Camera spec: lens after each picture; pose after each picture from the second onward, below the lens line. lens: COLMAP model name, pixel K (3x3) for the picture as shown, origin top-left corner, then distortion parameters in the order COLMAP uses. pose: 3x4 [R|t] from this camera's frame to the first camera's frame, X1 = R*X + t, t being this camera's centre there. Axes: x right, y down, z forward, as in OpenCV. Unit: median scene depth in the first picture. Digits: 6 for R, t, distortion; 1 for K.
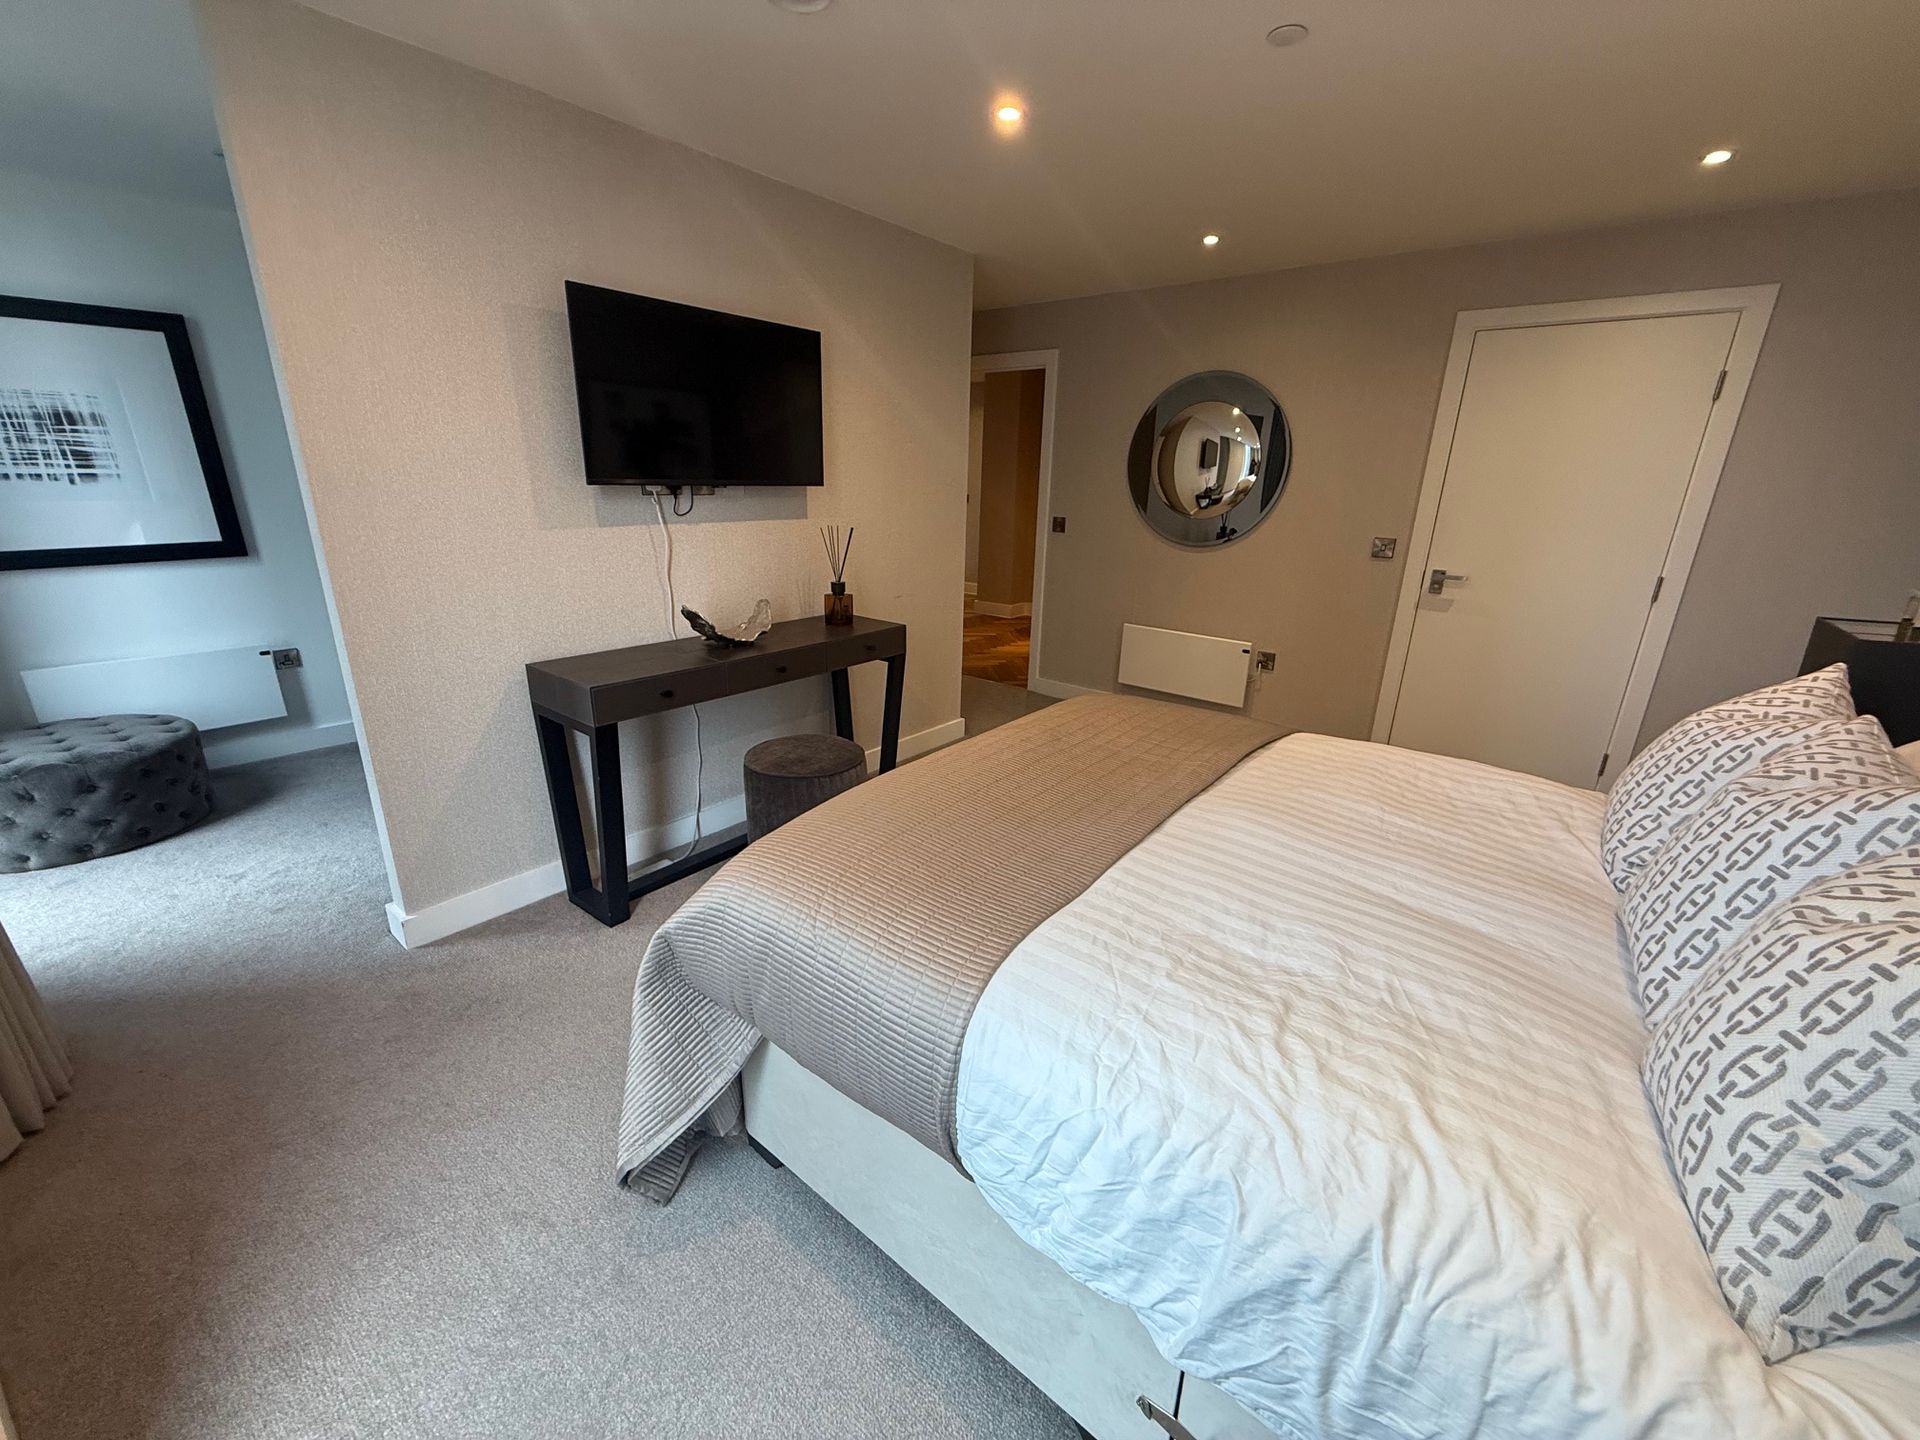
lens RADIAL K [[767.2, 0, 958.3], [0, 767.2, 722.7], [0, 0, 1]] dist [0.000372, 0.000696]
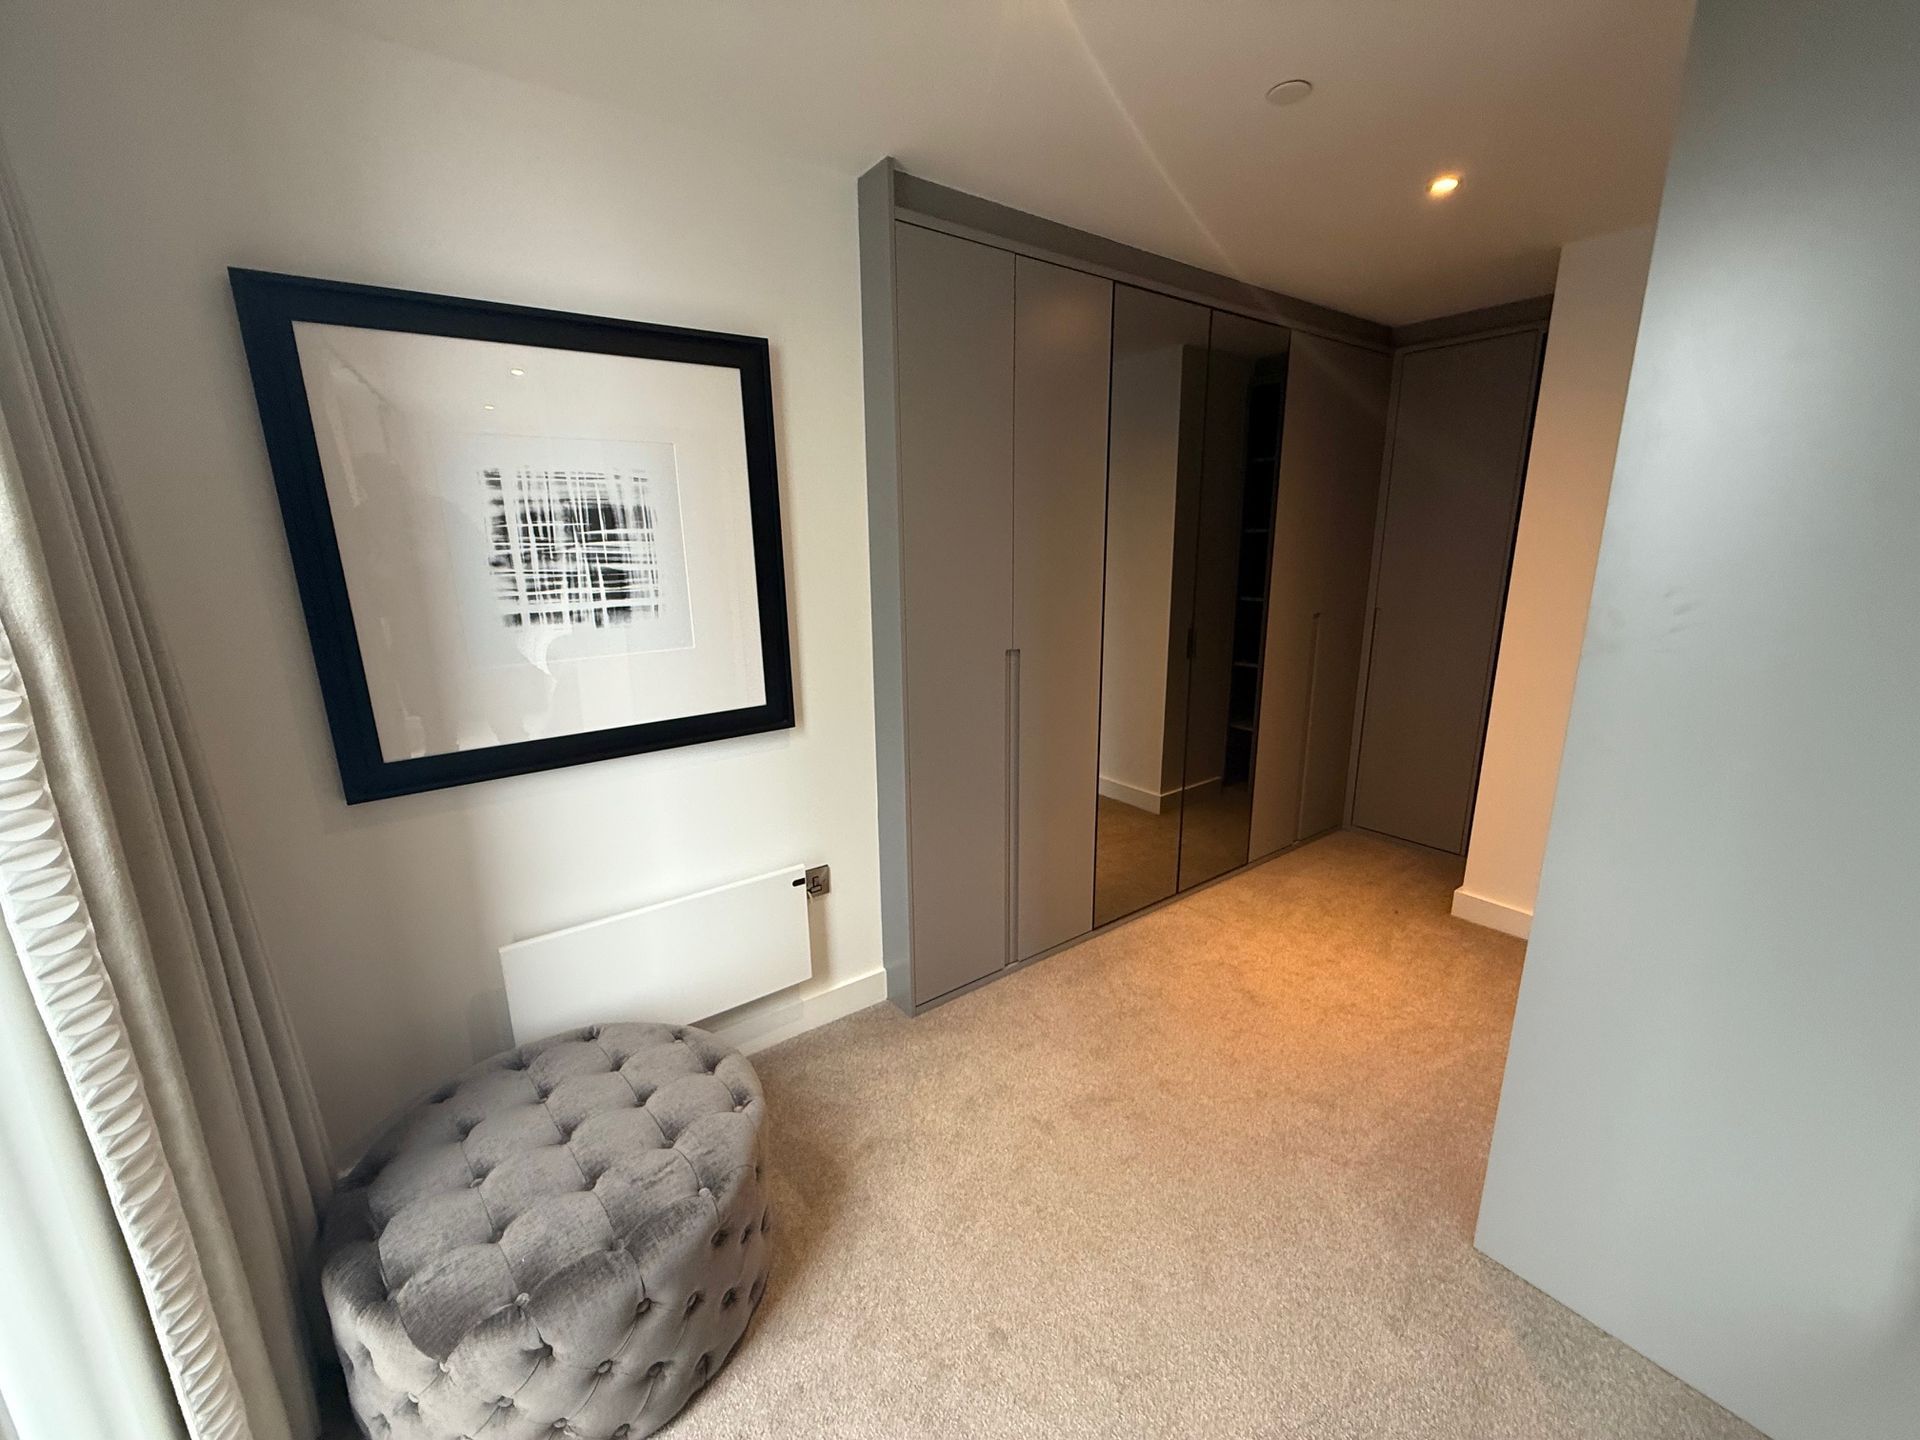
lens RADIAL K [[767.2, 0, 960.6], [0, 767.2, 722.2], [0, 0, 1]] dist [0.000372, 0.000696]
pose [[0.970848, 0.021101, -0.238767, -0.751857], [-0.041414, 0.995903, -0.080383, -0.204211], [0.236092, 0.087928, 0.967744, 0.511371]]
